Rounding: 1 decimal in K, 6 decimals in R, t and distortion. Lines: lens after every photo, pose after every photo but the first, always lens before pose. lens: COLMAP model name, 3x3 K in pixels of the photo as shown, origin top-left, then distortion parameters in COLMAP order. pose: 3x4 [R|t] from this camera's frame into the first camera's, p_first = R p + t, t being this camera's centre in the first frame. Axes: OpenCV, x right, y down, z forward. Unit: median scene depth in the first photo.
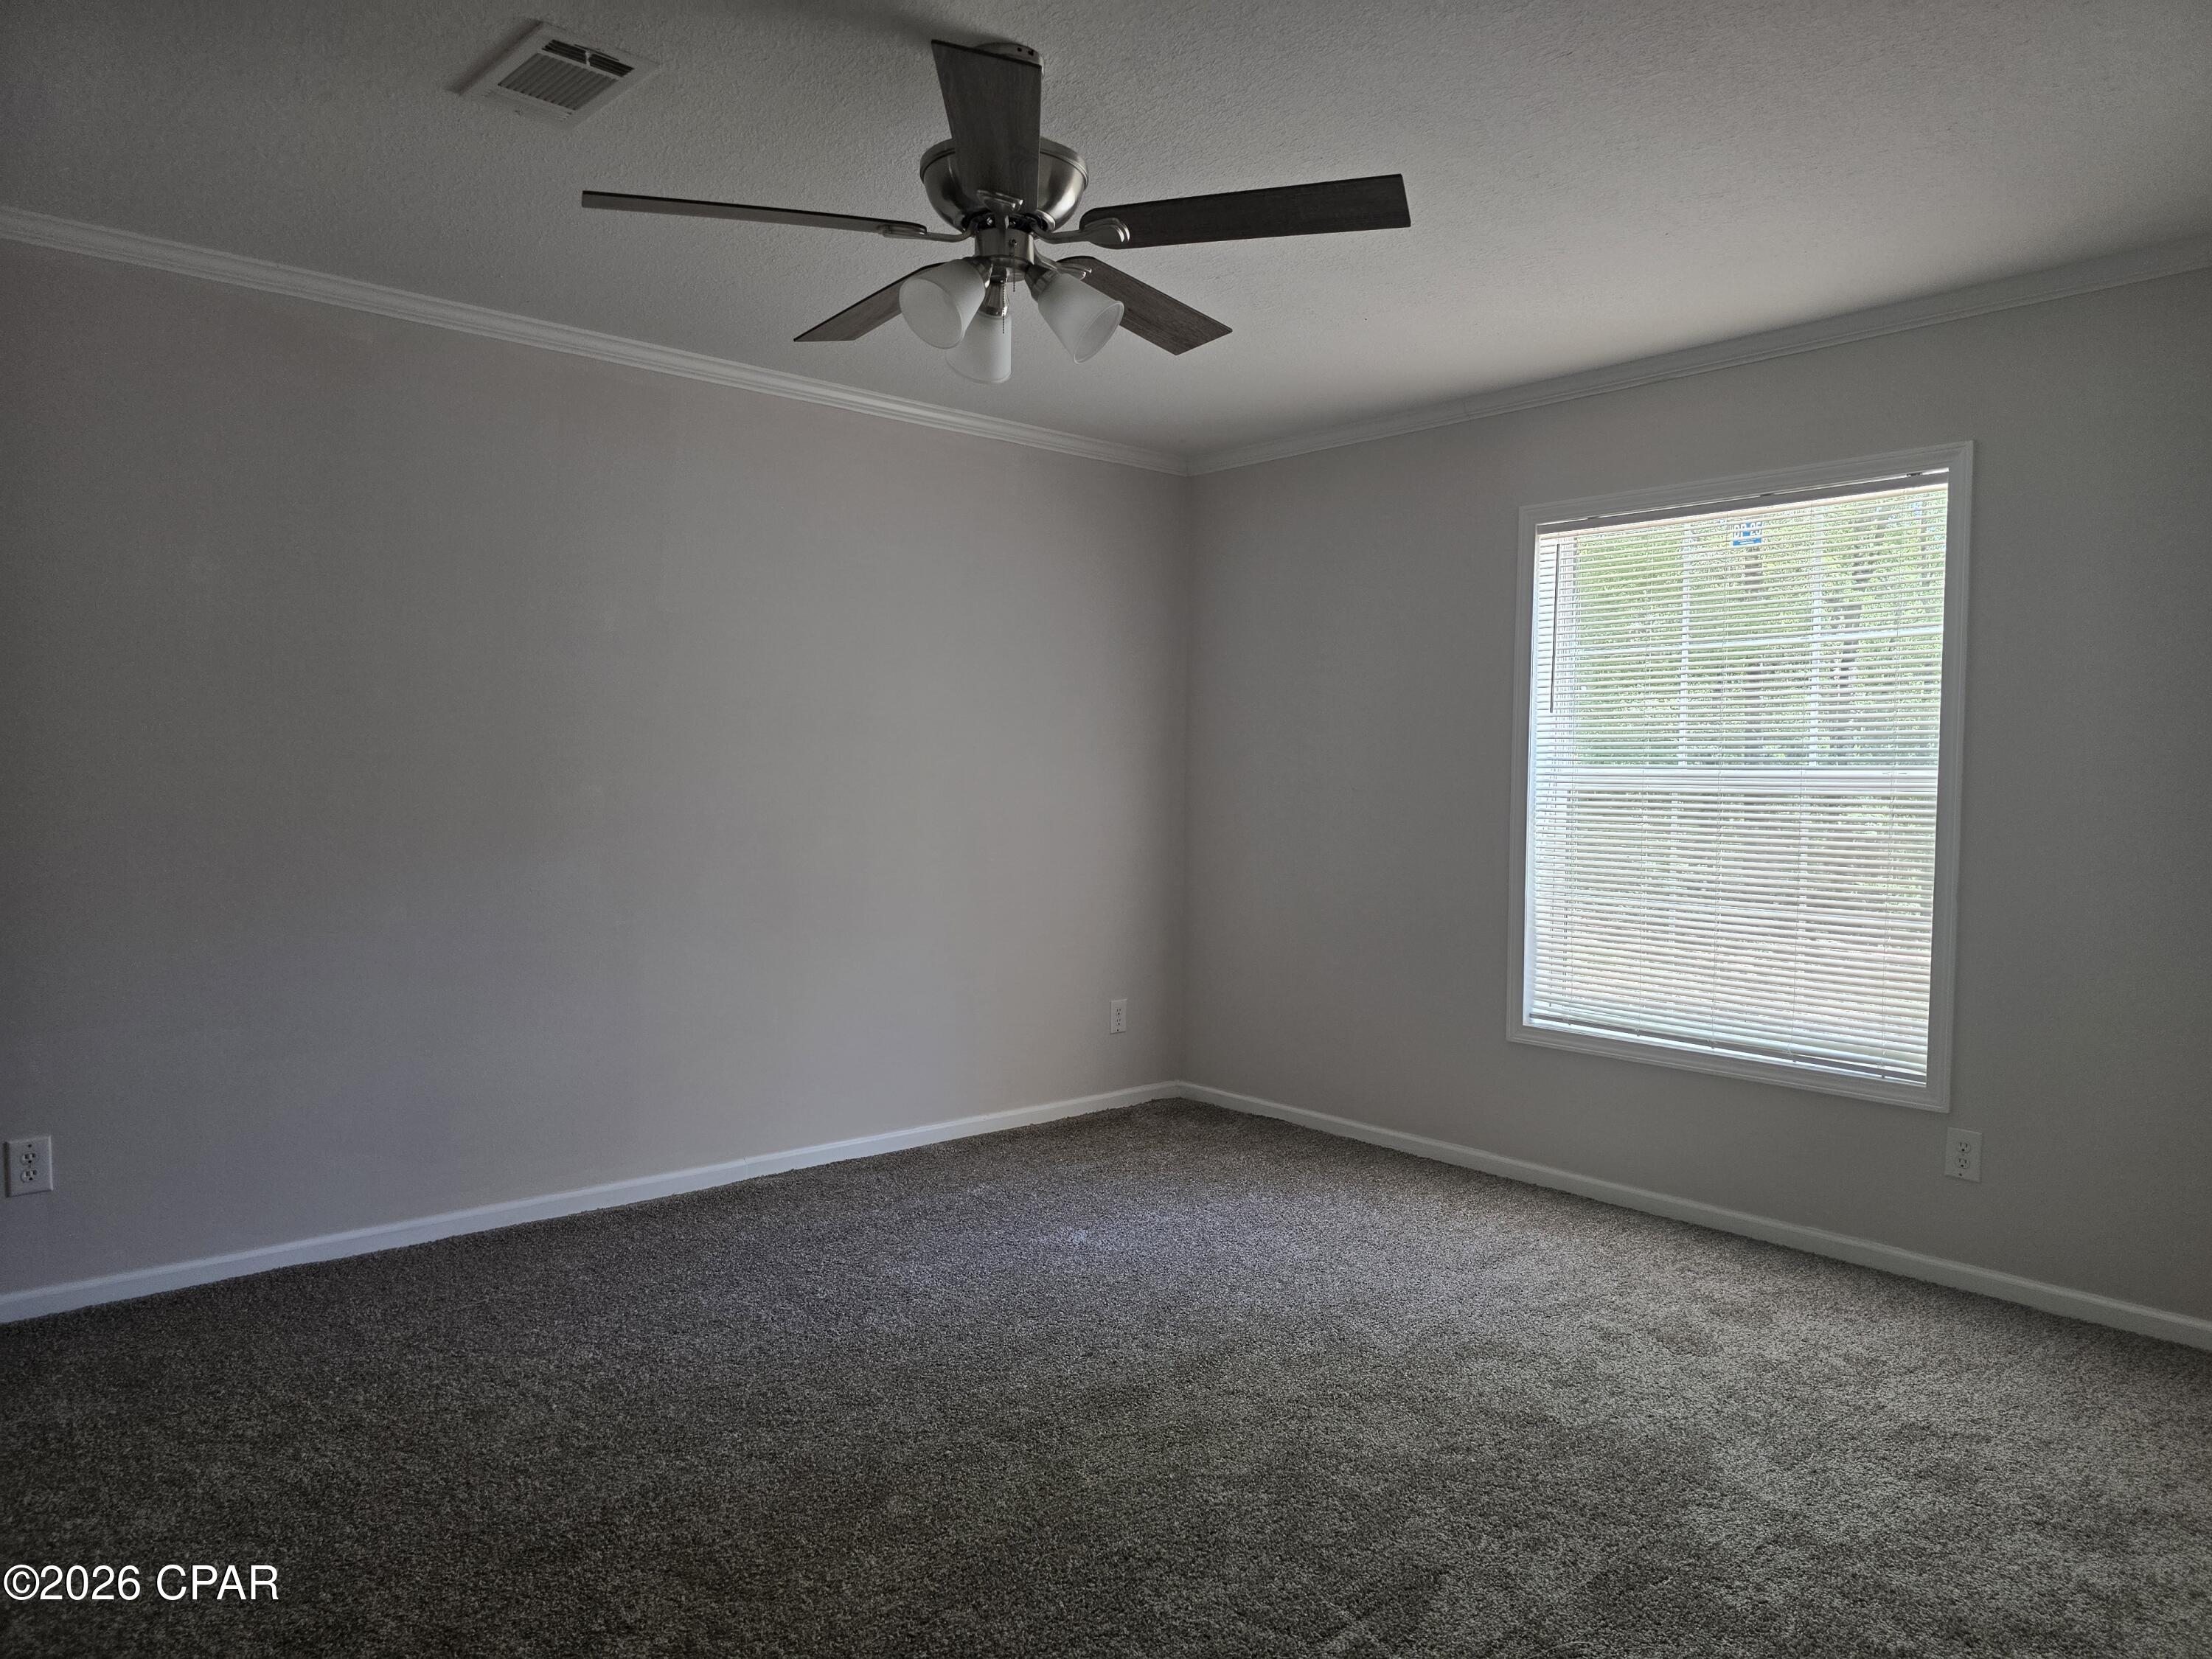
lens RADIAL K [[1458.0, 0, 1149.1], [0, 1458.0, 870.7], [0, 0, 1]] dist [0.079680, -0.091256]
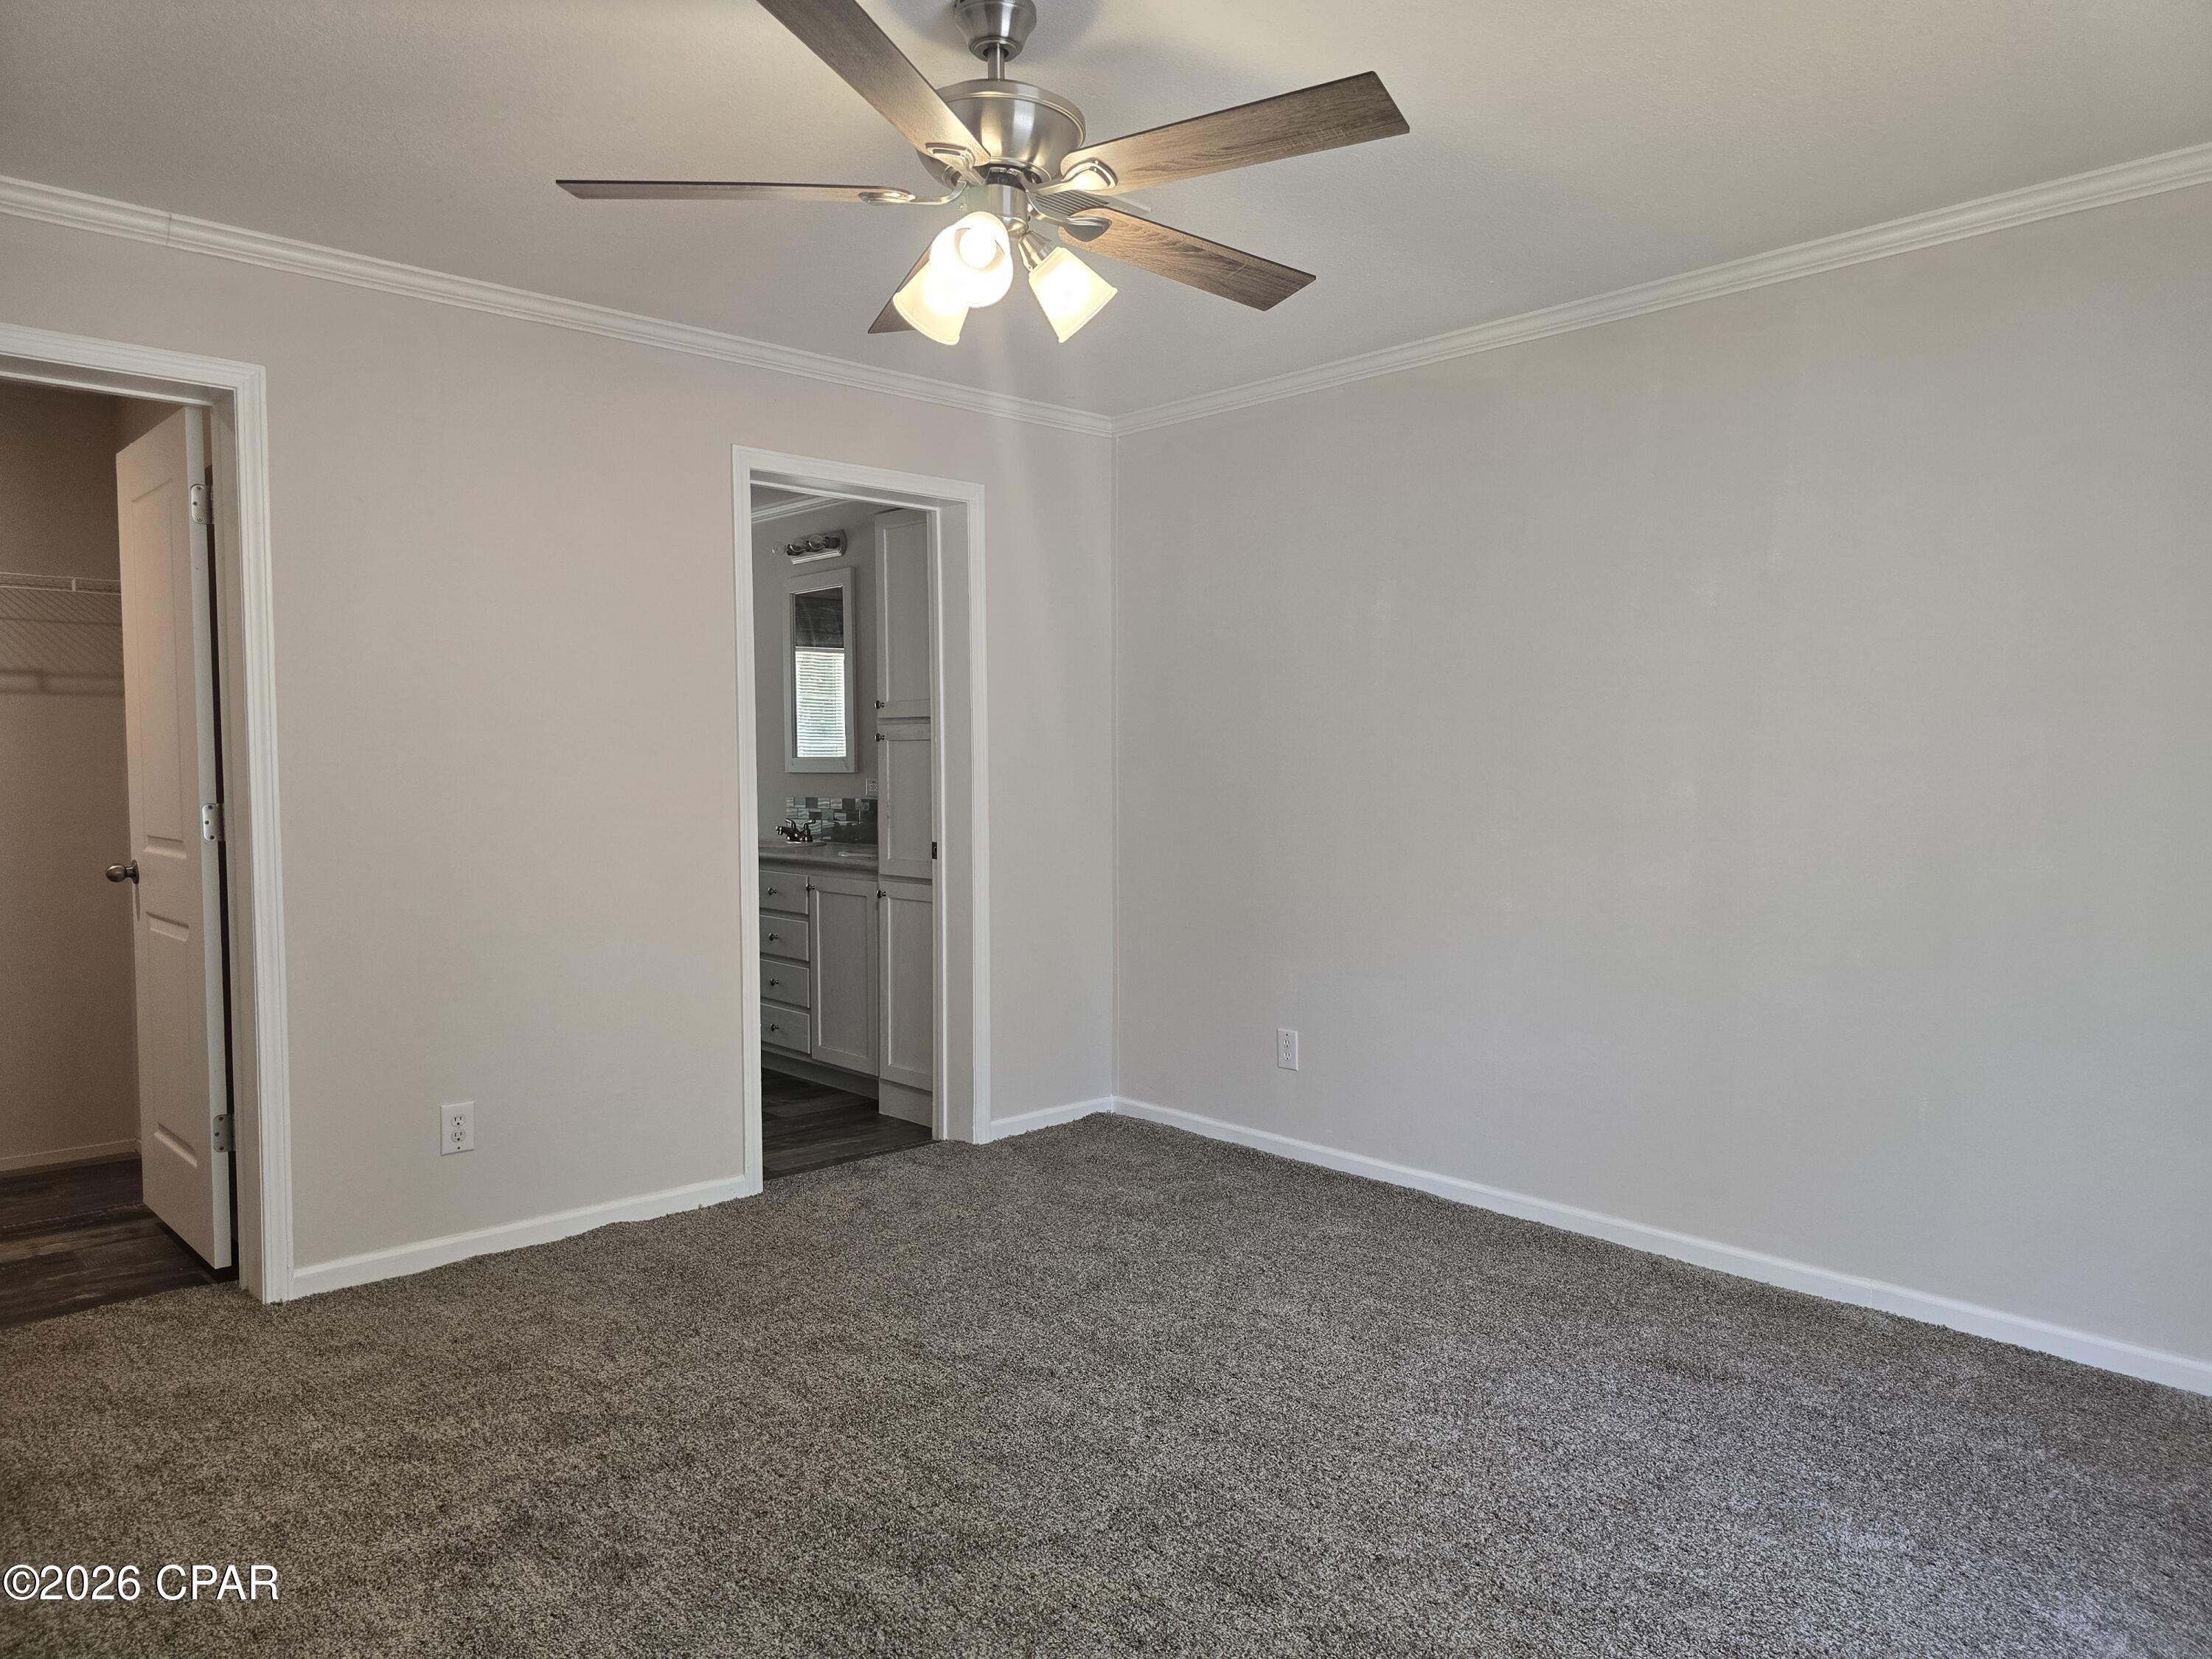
lens RADIAL K [[1487.5, 0, 1107.5], [0, 1487.5, 854.0], [0, 0, 1]] dist [0.042005, -0.036486]
pose [[0.017402, 0.048466, -0.998673, 0.624385], [-0.069325, 0.996479, 0.047151, -0.039535], [0.997442, 0.068413, 0.020701, 0.762929]]
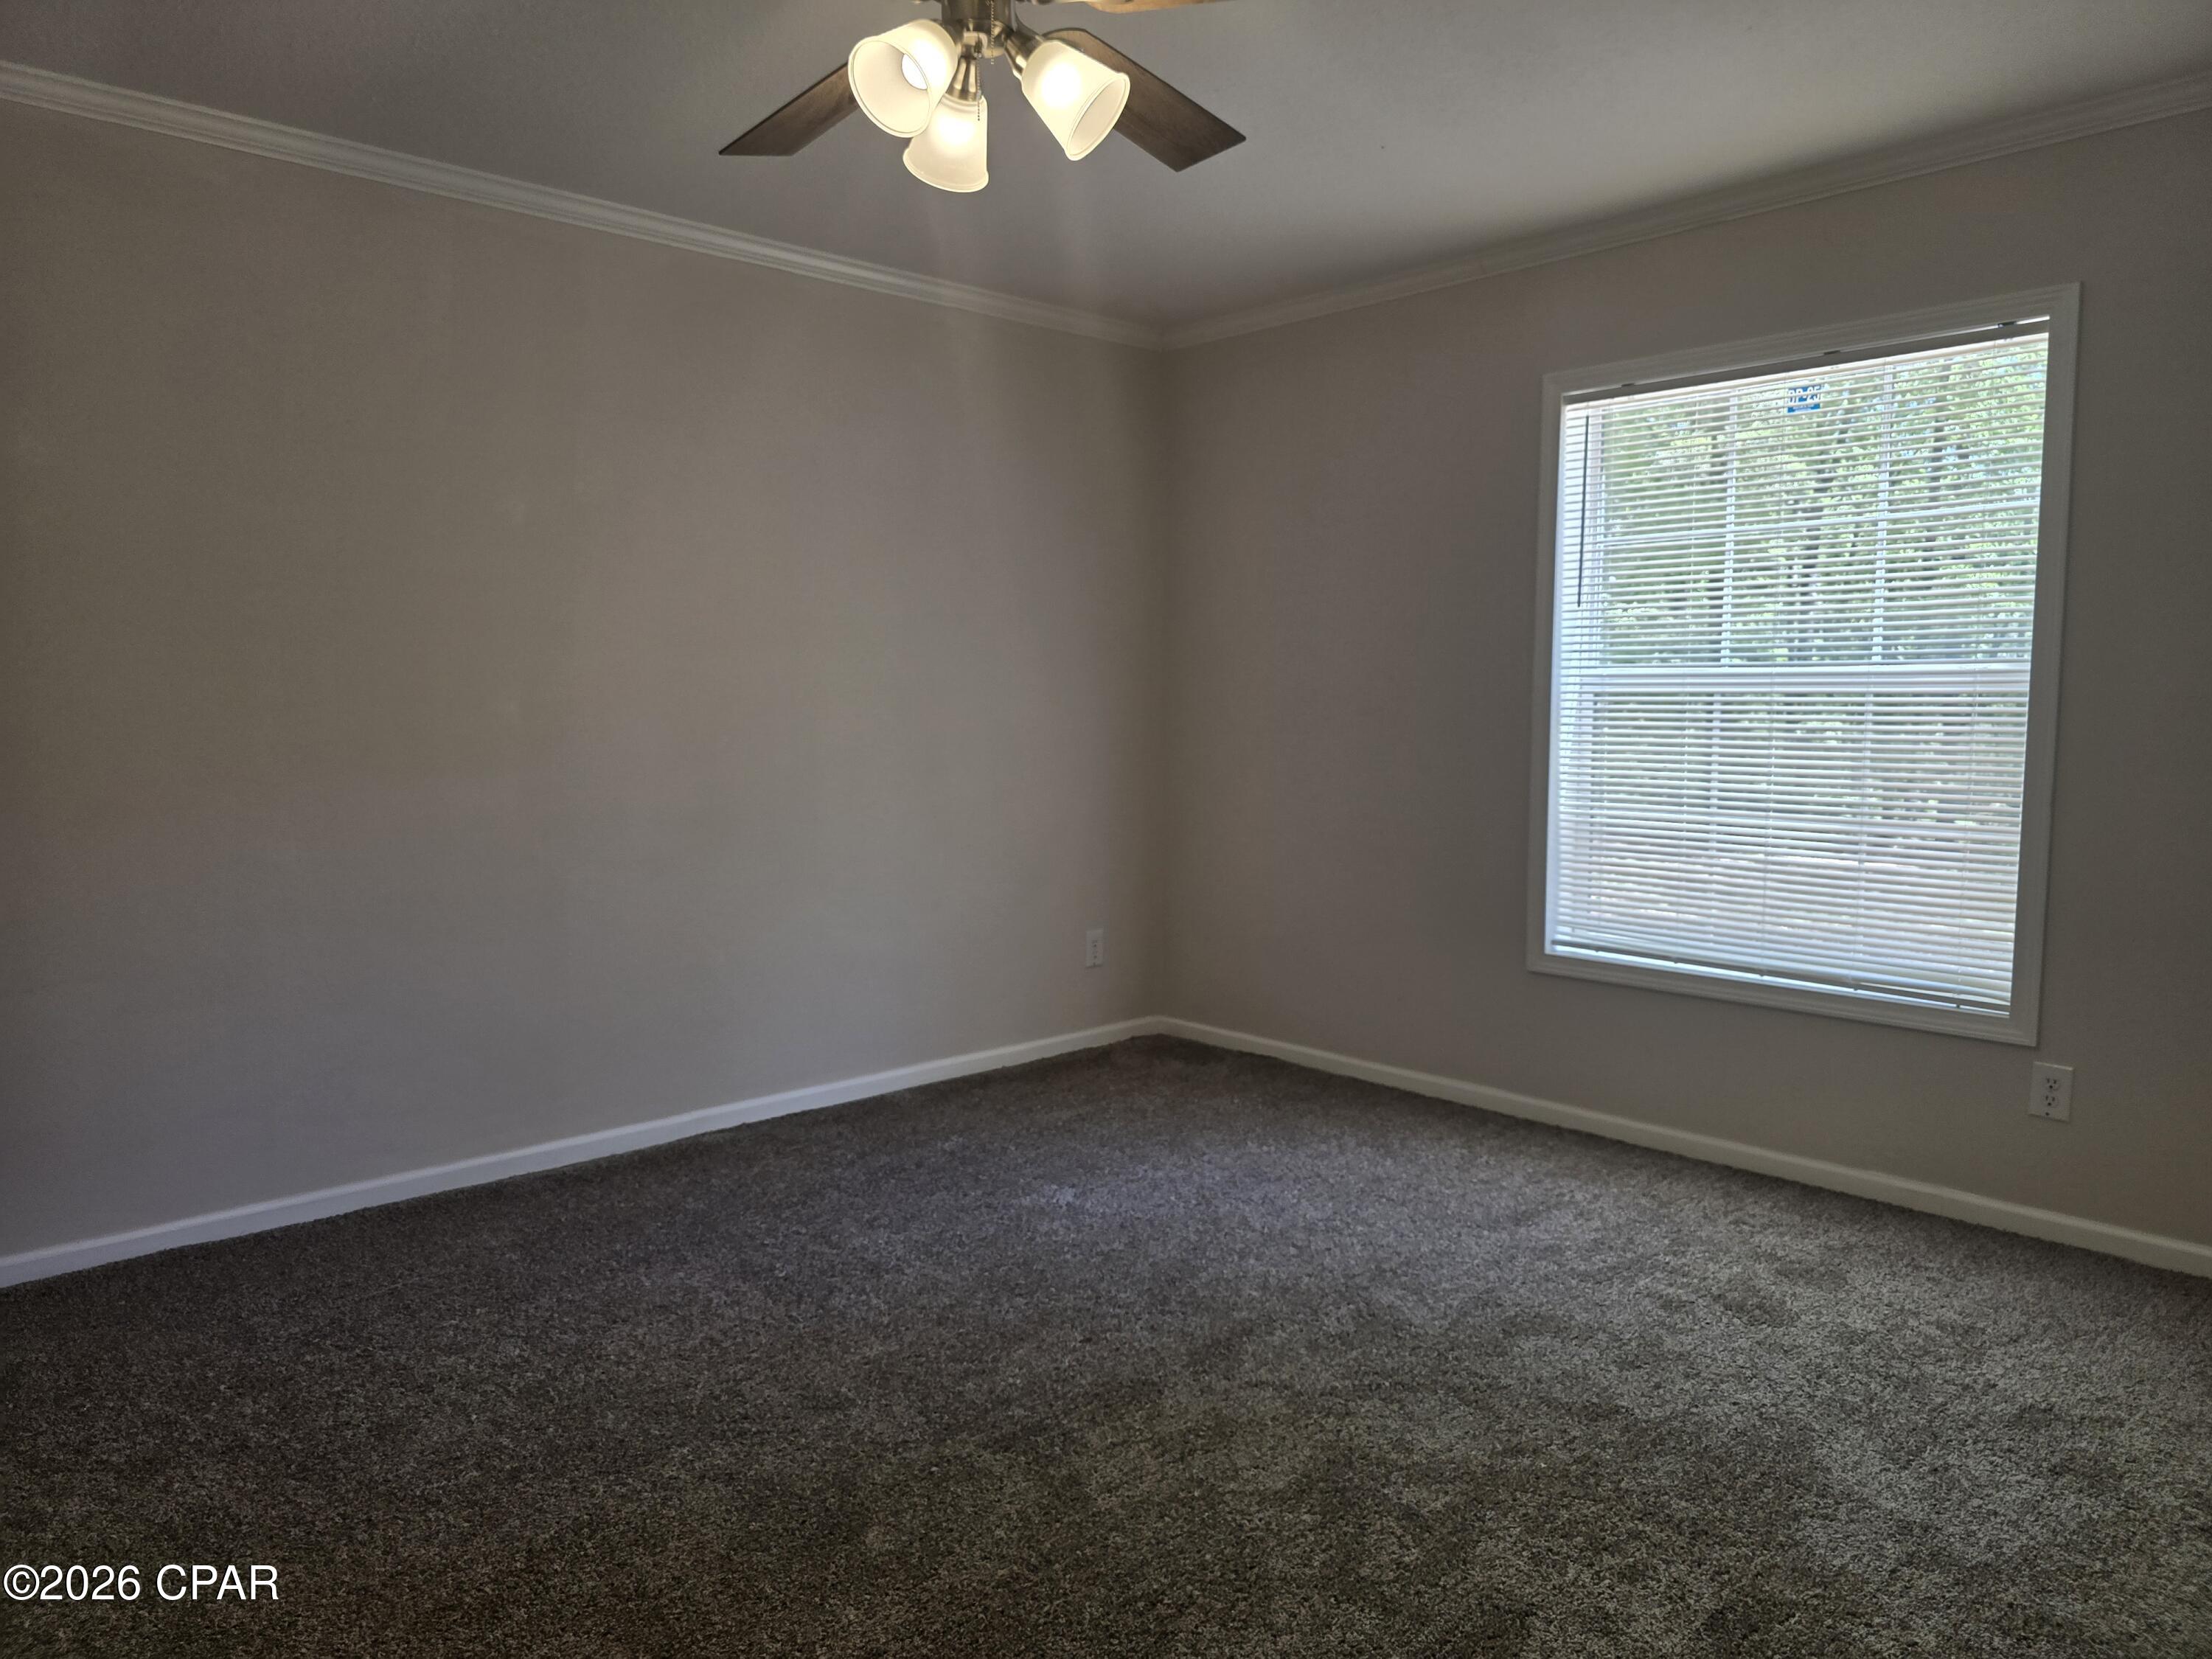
lens RADIAL K [[1485.3, 0, 1122.3], [0, 1485.3, 851.3], [0, 0, 1]] dist [0.059006, -0.060456]
pose [[0.999809, -0.013736, 0.013889, -0.026738], [0.013157, 0.999074, 0.040958, 0.001280], [-0.014439, -0.040768, 0.999064, 0.111656]]
